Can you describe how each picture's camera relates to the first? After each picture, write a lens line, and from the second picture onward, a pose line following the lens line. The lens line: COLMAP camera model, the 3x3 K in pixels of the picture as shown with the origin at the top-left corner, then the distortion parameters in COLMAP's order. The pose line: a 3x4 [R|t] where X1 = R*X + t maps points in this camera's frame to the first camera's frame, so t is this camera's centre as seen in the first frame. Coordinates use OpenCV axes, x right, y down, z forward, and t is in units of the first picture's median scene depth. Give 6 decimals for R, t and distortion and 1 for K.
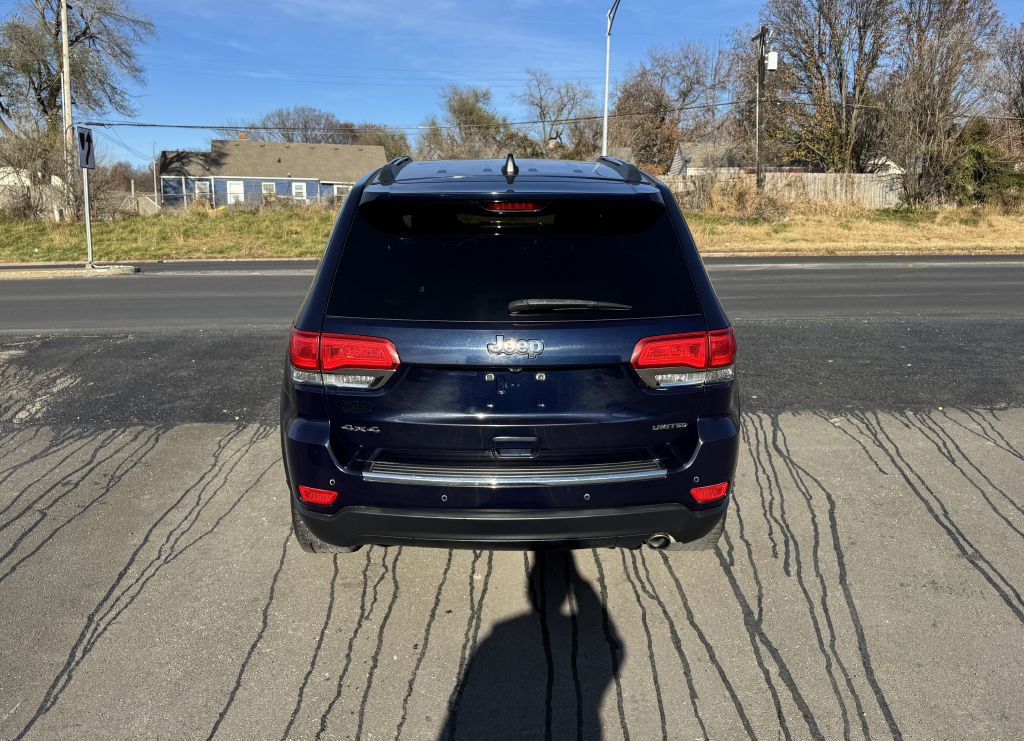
lens RADIAL K [[890.8, 0, 501.7], [0, 890.8, 357.3], [0, 0, 1]] dist [0.063854, -0.088982]
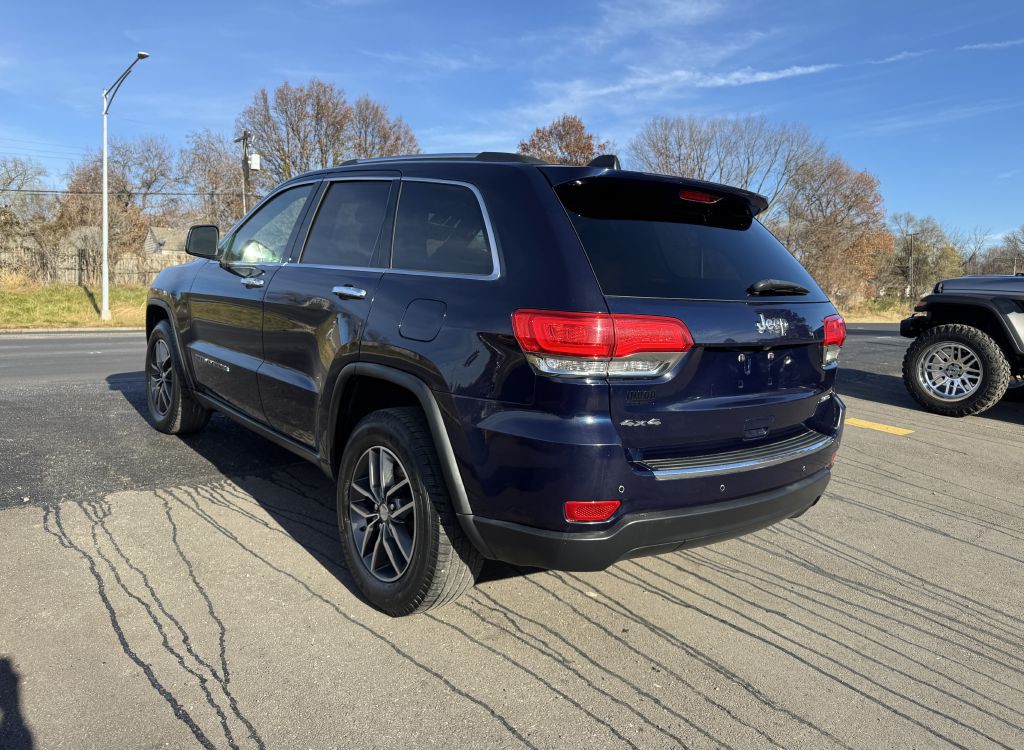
lens RADIAL K [[771.9, 0, 542.8], [0, 771.9, 331.6], [0, 0, 1]] dist [0.026005, -0.026454]
pose [[0.762638, -0.009244, 0.646759, -0.490863], [0.086501, 0.992374, -0.087815, 0.033158], [-0.641015, 0.122917, 0.757622, 0.319875]]
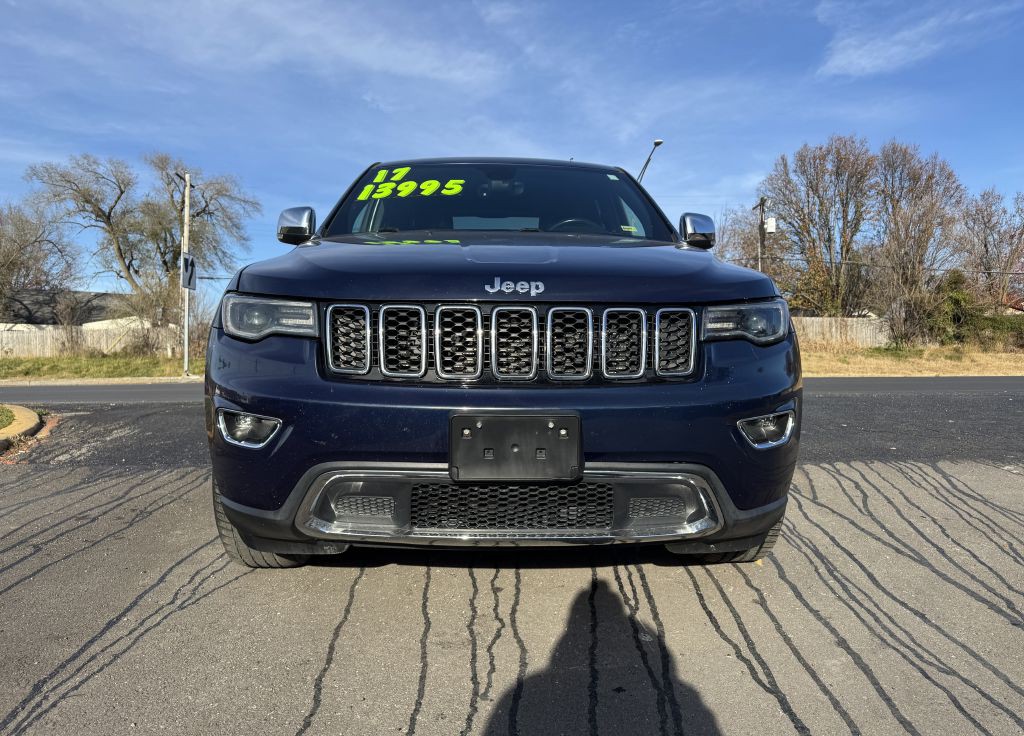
lens RADIAL K [[742.0, 0, 508.2], [0, 742.0, 377.8], [0, 0, 1]] dist [0.010135, -0.004749]
pose [[0.999385, 0.002755, -0.034945, -0.090166], [-0.007791, 0.989429, -0.144812, 0.116268], [0.034176, 0.144995, 0.988842, 0.364860]]
